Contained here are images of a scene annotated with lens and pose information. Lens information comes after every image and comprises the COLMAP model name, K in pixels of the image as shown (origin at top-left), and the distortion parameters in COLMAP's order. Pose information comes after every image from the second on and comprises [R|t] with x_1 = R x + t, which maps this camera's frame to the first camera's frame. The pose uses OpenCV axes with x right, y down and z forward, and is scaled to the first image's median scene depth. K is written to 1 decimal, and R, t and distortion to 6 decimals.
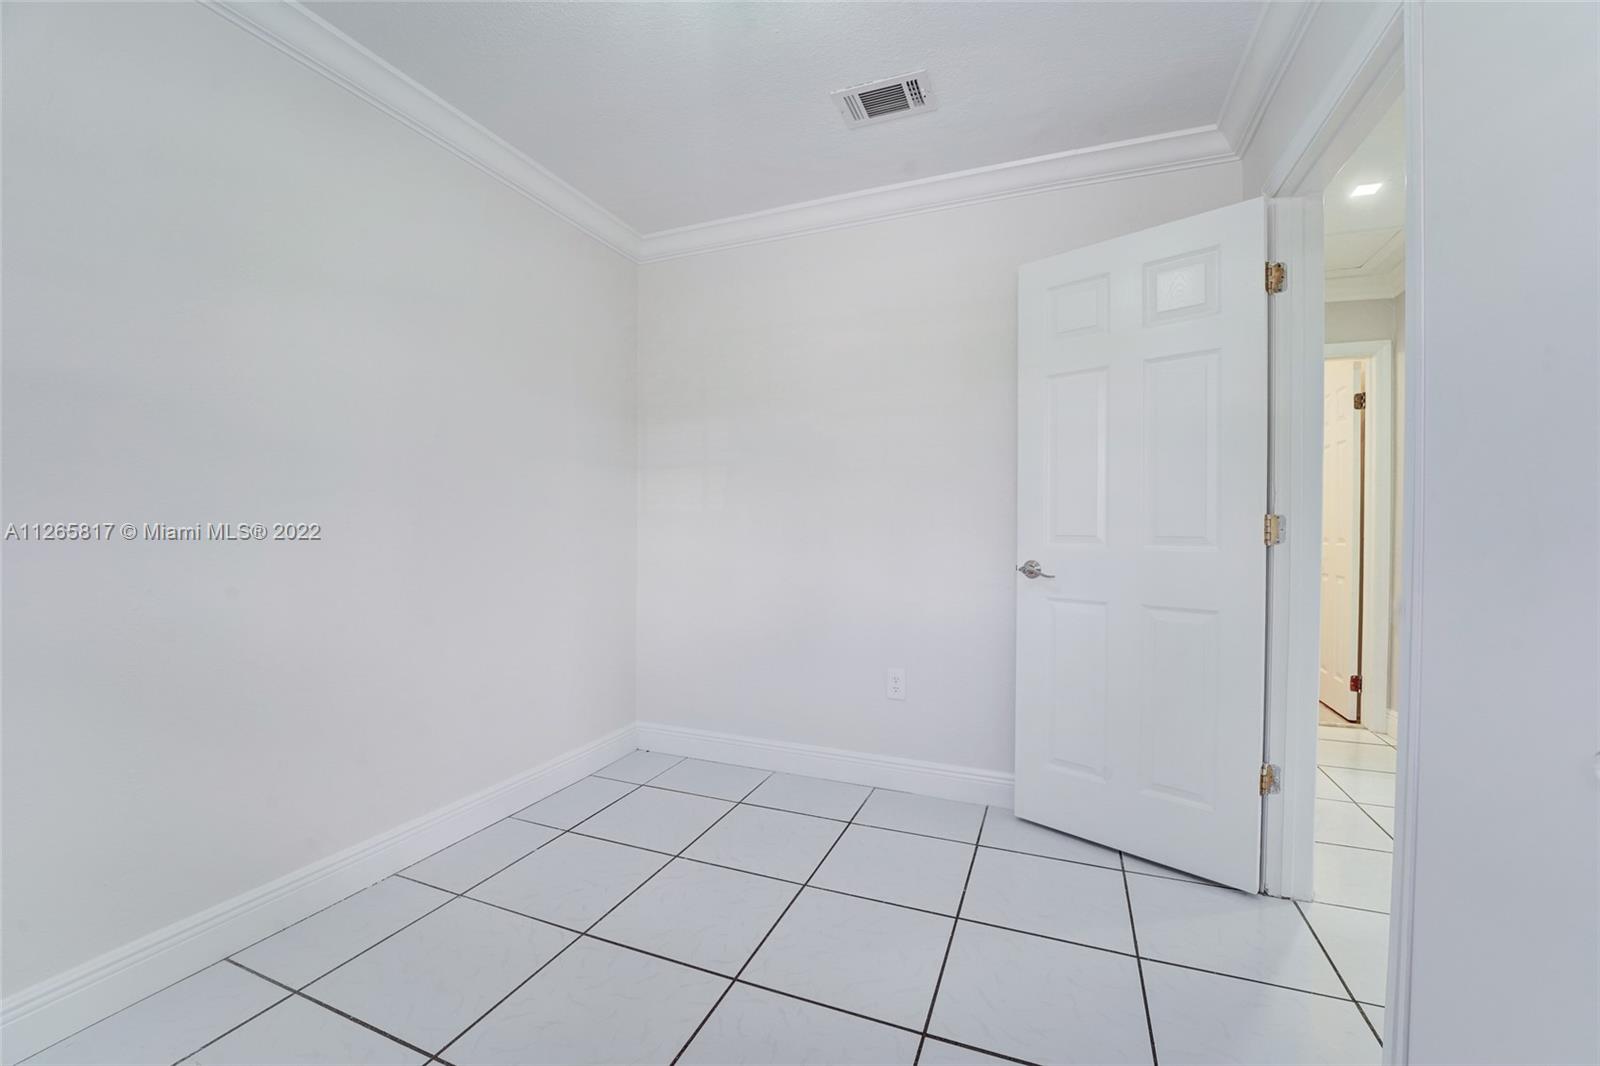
lens RADIAL K [[652.2, 0, 796.1], [0, 652.2, 535.3], [0, 0, 1]] dist [-0.016812, -0.000051]
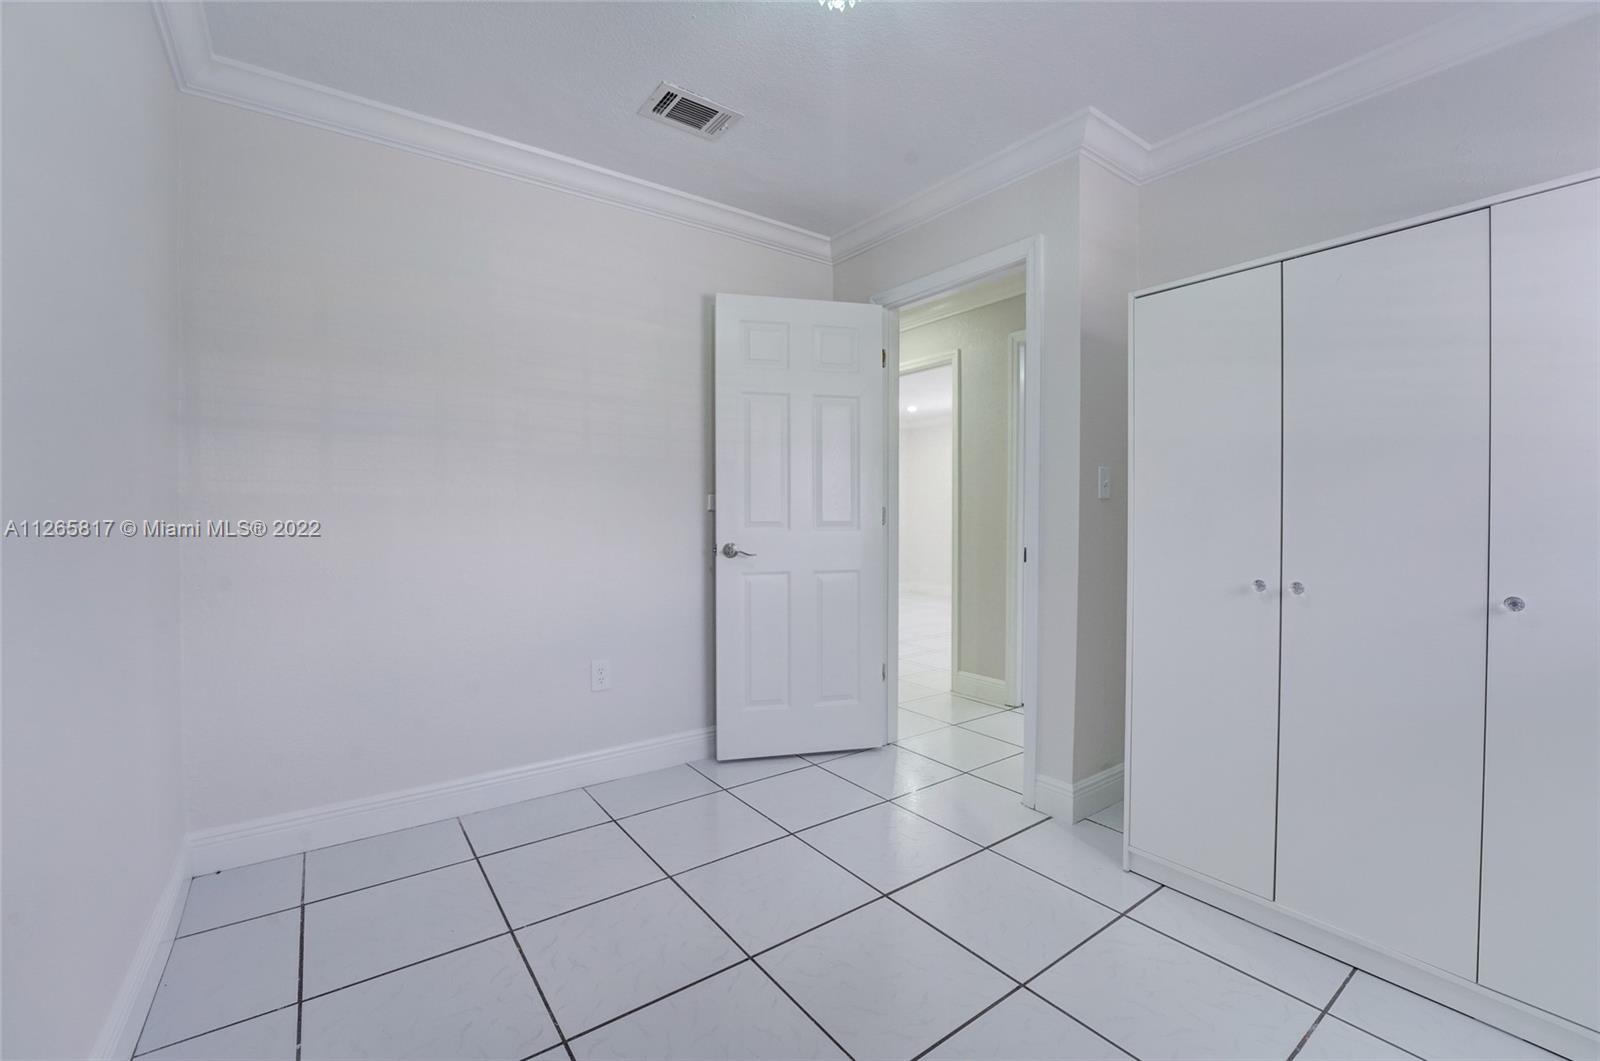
lens RADIAL K [[661.1, 0, 788.9], [0, 661.1, 524.7], [0, 0, 1]] dist [-0.002210, -0.000385]
pose [[0.544372, -0.017819, 0.838654, -0.603994], [0.014916, 0.999822, 0.011562, -0.007839], [-0.838711, 0.006215, 0.544541, 0.244096]]
